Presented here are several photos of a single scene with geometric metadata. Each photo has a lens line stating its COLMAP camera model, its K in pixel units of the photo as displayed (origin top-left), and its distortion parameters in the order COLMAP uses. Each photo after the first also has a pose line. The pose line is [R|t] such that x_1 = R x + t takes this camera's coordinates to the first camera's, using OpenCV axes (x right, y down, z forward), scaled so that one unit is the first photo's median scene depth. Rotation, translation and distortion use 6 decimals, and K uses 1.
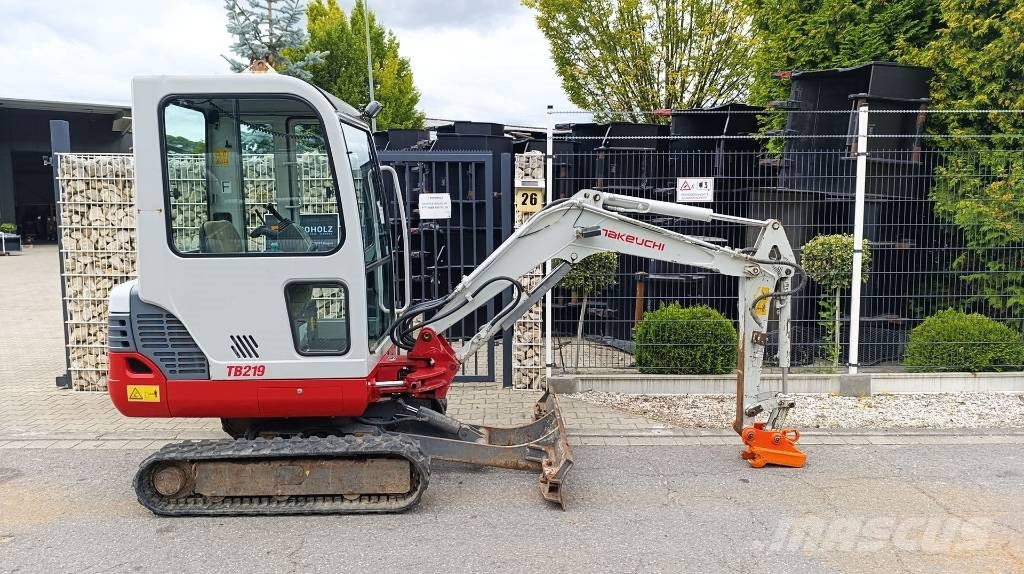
lens RADIAL K [[698.6, 0, 520.6], [0, 698.6, 282.0], [0, 0, 1]] dist [0.048114, -0.065947]
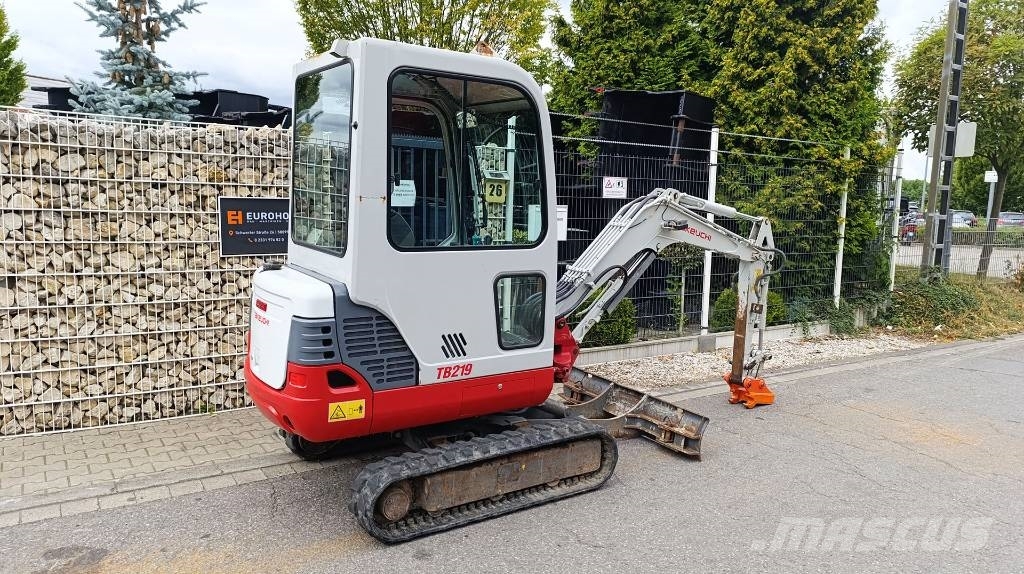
lens RADIAL K [[698.6, 0, 516.3], [0, 698.6, 283.5], [0, 0, 1]] dist [0.048114, -0.065947]
pose [[0.837635, -0.035791, 0.545056, -0.598332], [0.023167, 0.999281, 0.030015, -0.012244], [-0.545739, -0.012514, 0.837862, 0.128089]]
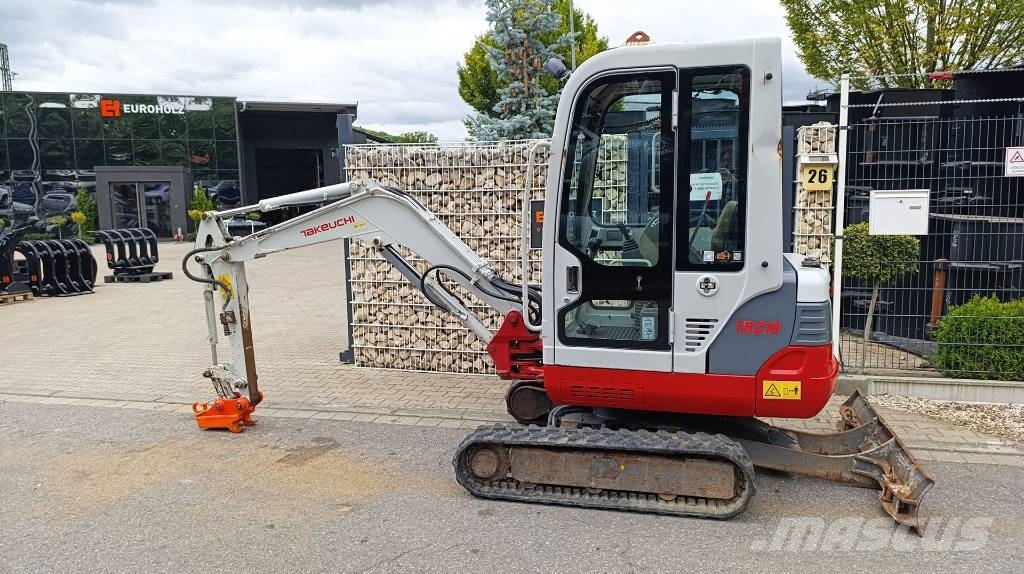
lens RADIAL K [[698.6, 0, 515.9], [0, 698.6, 283.7], [0, 0, 1]] dist [0.048114, -0.065947]
pose [[0.966648, 0.015667, -0.255629, -0.144527], [-0.009840, 0.999662, 0.024058, -0.000043], [0.255920, -0.020740, 0.966475, 0.032435]]
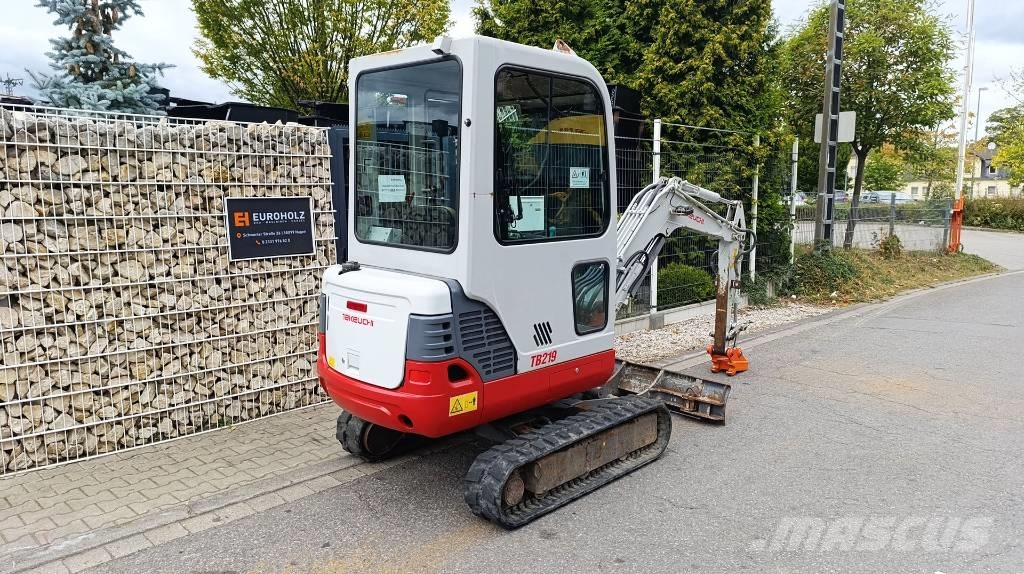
lens RADIAL K [[698.6, 0, 515.4], [0, 698.6, 286.3], [0, 0, 1]] dist [0.048114, -0.065947]
pose [[0.708281, -0.089692, 0.700210, -0.787355], [0.070360, 0.995926, 0.056400, -0.022042], [-0.702415, 0.009320, 0.711706, 0.246703]]
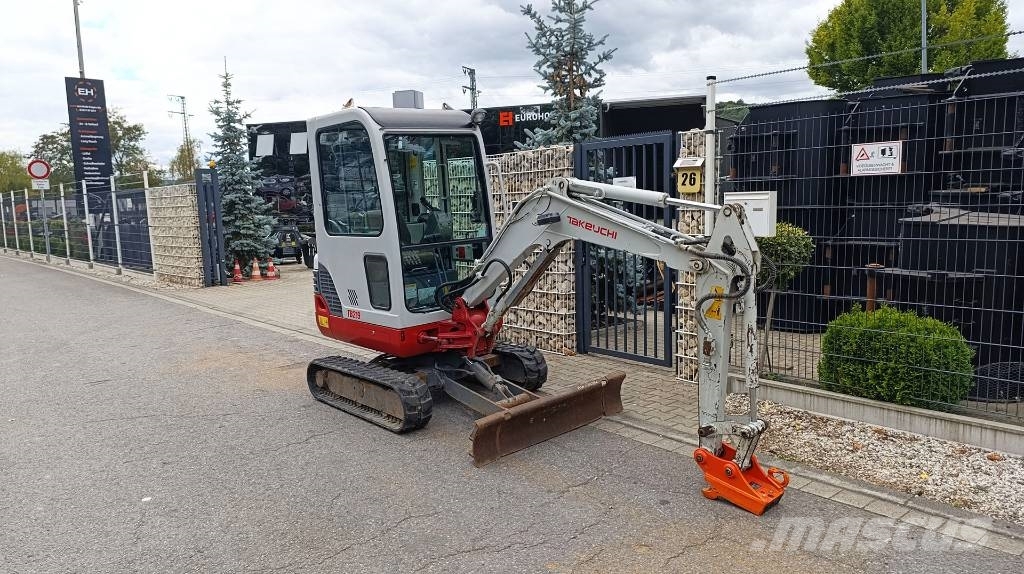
lens RADIAL K [[698.6, 0, 506.0], [0, 698.6, 293.5], [0, 0, 1]] dist [0.048114, -0.065947]
pose [[0.638718, 0.085204, -0.764709, 0.667742], [-0.044377, 0.996275, 0.073939, -0.027726], [0.768160, -0.013290, 0.640120, 0.226821]]
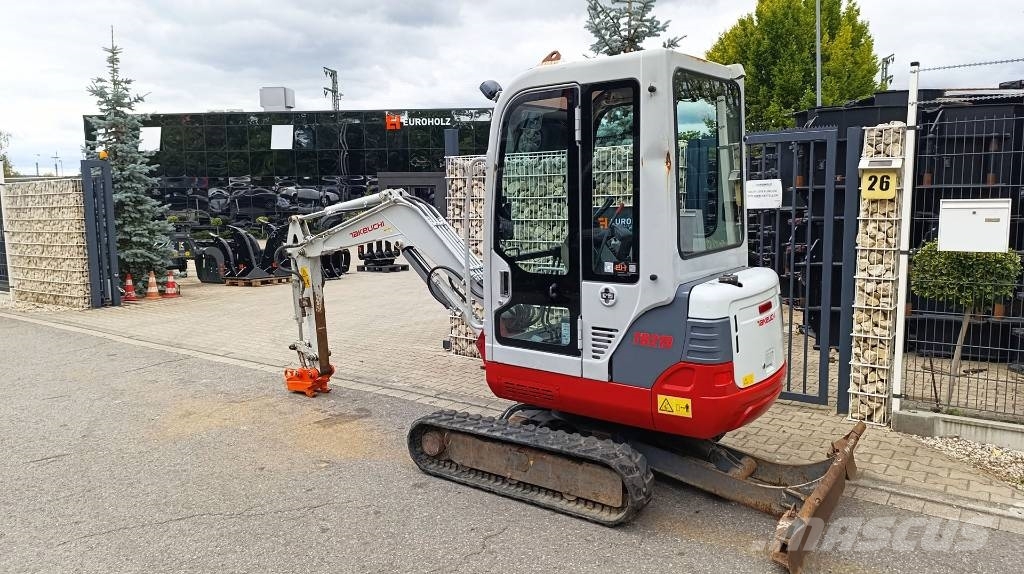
lens RADIAL K [[698.6, 0, 515.9], [0, 698.6, 286.4], [0, 0, 1]] dist [0.048114, -0.065947]
pose [[0.797427, 0.061964, -0.600225, 0.192871], [-0.048413, 0.998077, 0.038716, -0.014848], [0.601470, -0.001814, 0.798894, 0.126567]]
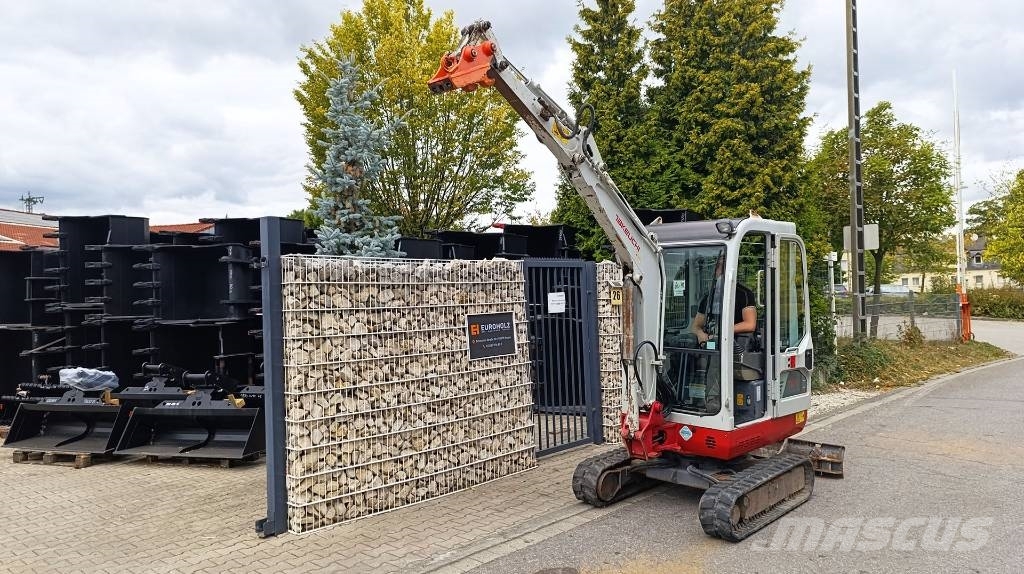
lens RADIAL K [[698.6, 0, 517.8], [0, 698.6, 281.0], [0, 0, 1]] dist [0.048114, -0.065947]
pose [[0.699175, -0.002725, 0.714946, -1.218451], [0.096676, 0.991169, -0.090766, -0.048621], [-0.708384, 0.132579, 0.693263, 0.225114]]
